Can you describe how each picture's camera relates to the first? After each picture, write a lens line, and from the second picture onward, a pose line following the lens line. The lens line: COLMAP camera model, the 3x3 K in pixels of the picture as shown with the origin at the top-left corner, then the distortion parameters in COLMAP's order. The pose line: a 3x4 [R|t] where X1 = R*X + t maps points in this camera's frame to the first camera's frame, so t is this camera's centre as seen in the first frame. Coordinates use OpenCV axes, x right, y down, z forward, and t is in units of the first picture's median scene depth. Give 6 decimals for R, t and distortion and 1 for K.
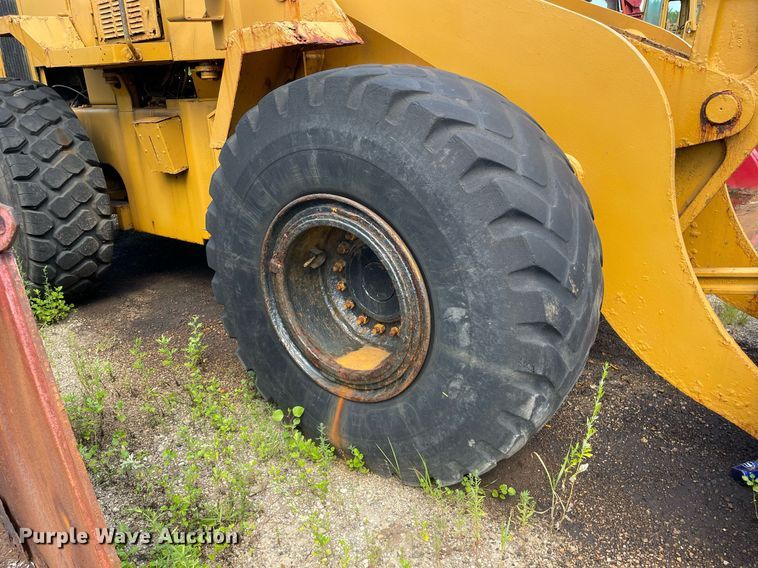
lens RADIAL K [[572.7, 0, 379.0], [0, 572.7, 284.0], [0, 0, 1]] dist [0.101138, -0.139247]
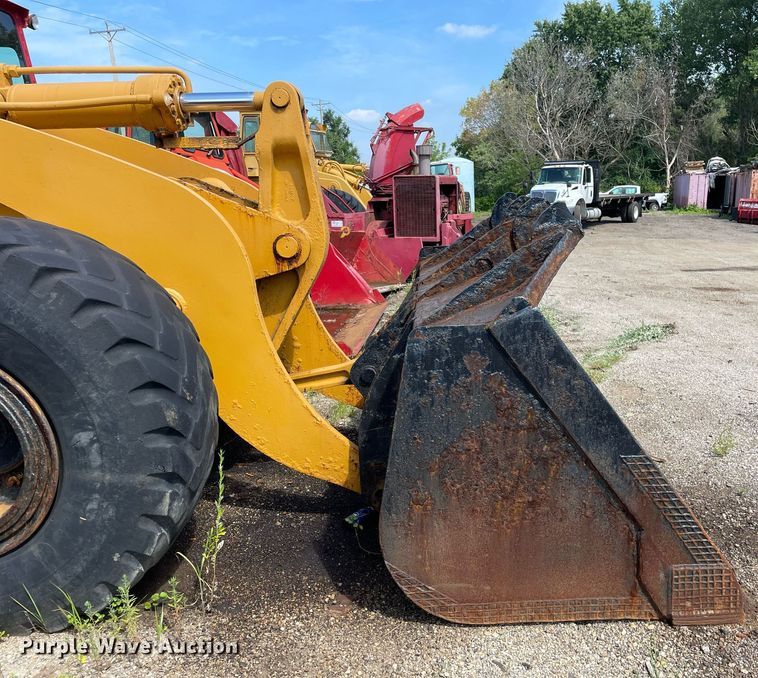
lens RADIAL K [[684.2, 0, 450.0], [0, 684.2, 325.0], [0, 0, 1]] dist [0.087329, -0.120480]
pose [[0.785837, -0.102542, 0.609874, -0.081095], [0.194440, 0.977115, -0.086252, 0.072232], [-0.587072, 0.186364, 0.787791, -0.390120]]
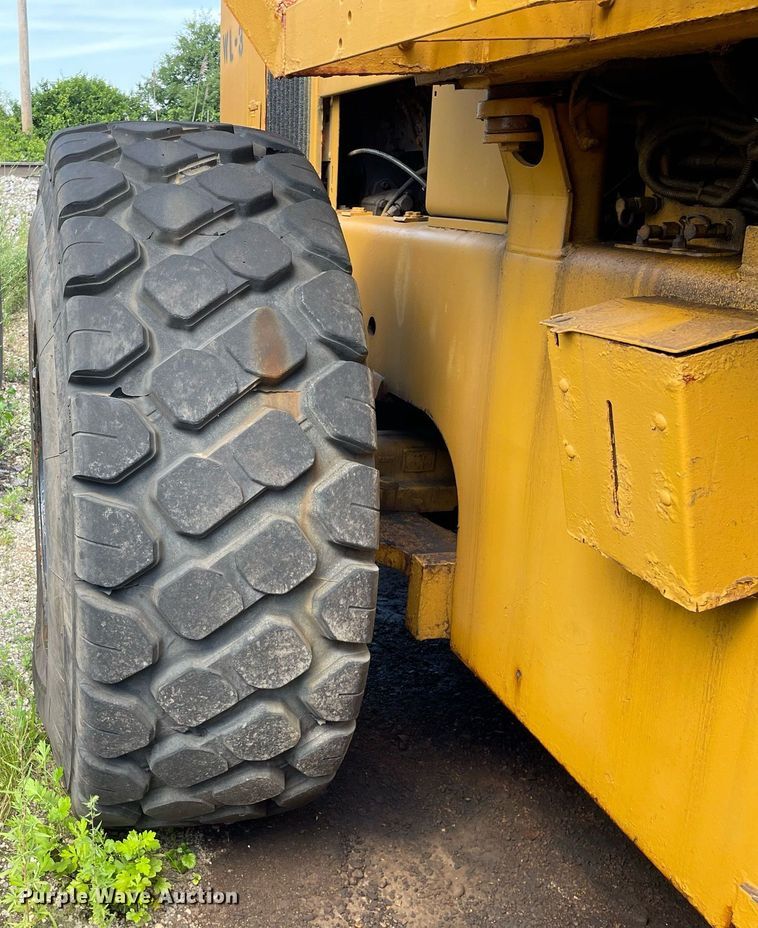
lens RADIAL K [[928.7, 0, 157.0], [0, 928.7, 462.7], [0, 0, 1]] dist [0.097450, -0.140878]
pose [[0.716414, 0.232208, -0.657898, -0.472809], [-0.238142, 0.967742, 0.082245, -0.367262], [0.655773, 0.097752, 0.748602, 1.076956]]
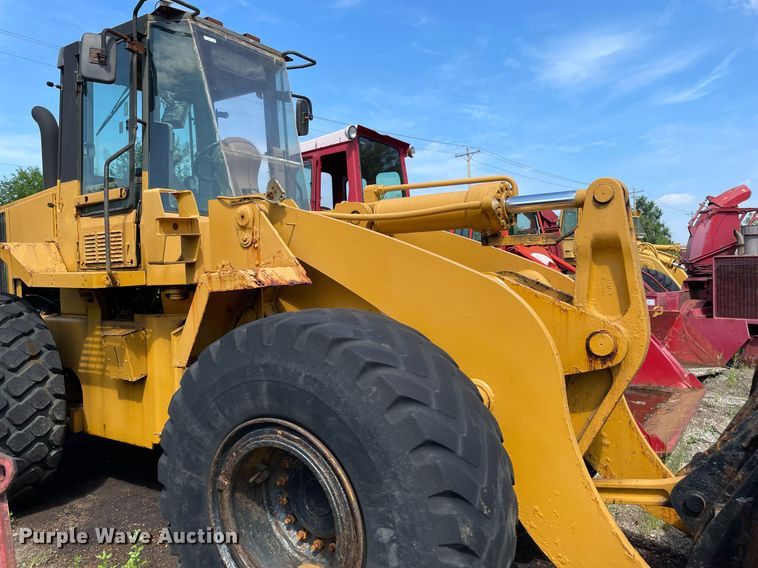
lens RADIAL K [[572.4, 0, 368.4], [0, 572.4, 278.5], [0, 0, 1]] dist [0.094804, -0.128136]
pose [[0.998019, 0.014850, 0.061139, 0.020561], [0.005119, 0.949358, -0.314156, -0.051425], [-0.062708, 0.313846, 0.947401, -0.169250]]
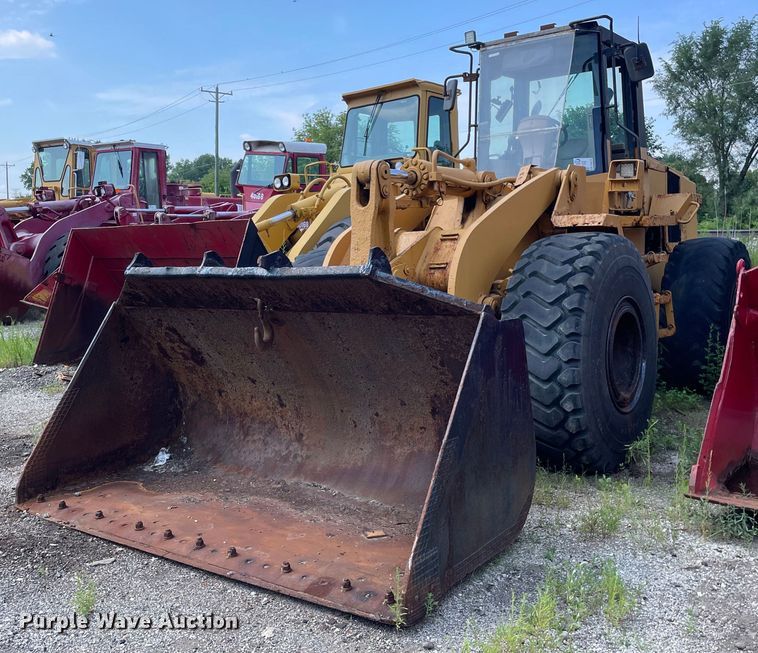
lens RADIAL K [[793.3, 0, 375.3], [0, 793.3, 299.9], [0, 0, 1]] dist [0.140082, -0.242274]
pose [[0.016586, 0.112554, -0.993507, 3.030791], [-0.309383, 0.945457, 0.101945, -0.510200], [0.950793, 0.305684, 0.050504, 0.961580]]
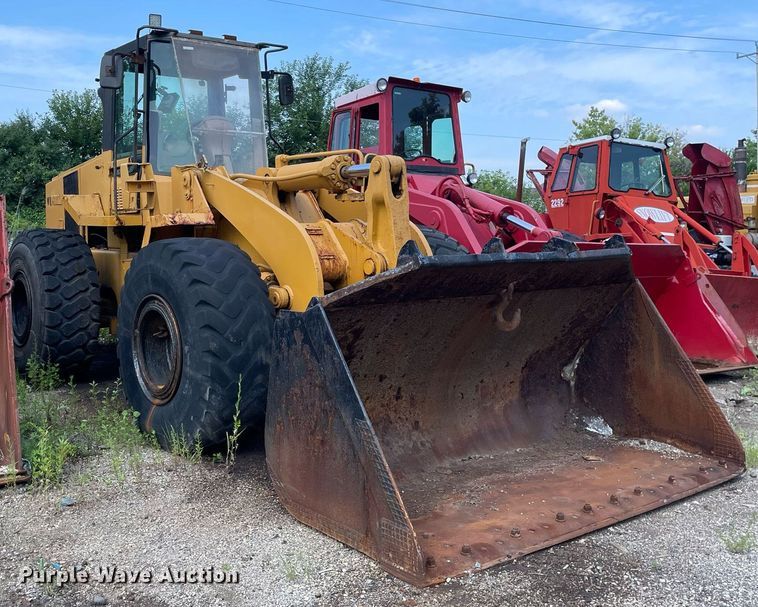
lens RADIAL K [[803.1, 0, 315.5], [0, 803.1, 259.5], [0, 0, 1]] dist [0.129488, -0.216720]
pose [[0.954574, 0.048015, -0.294081, 1.162575], [-0.130484, 0.954632, -0.267679, 0.377377], [0.267886, 0.293892, 0.917532, -1.381531]]
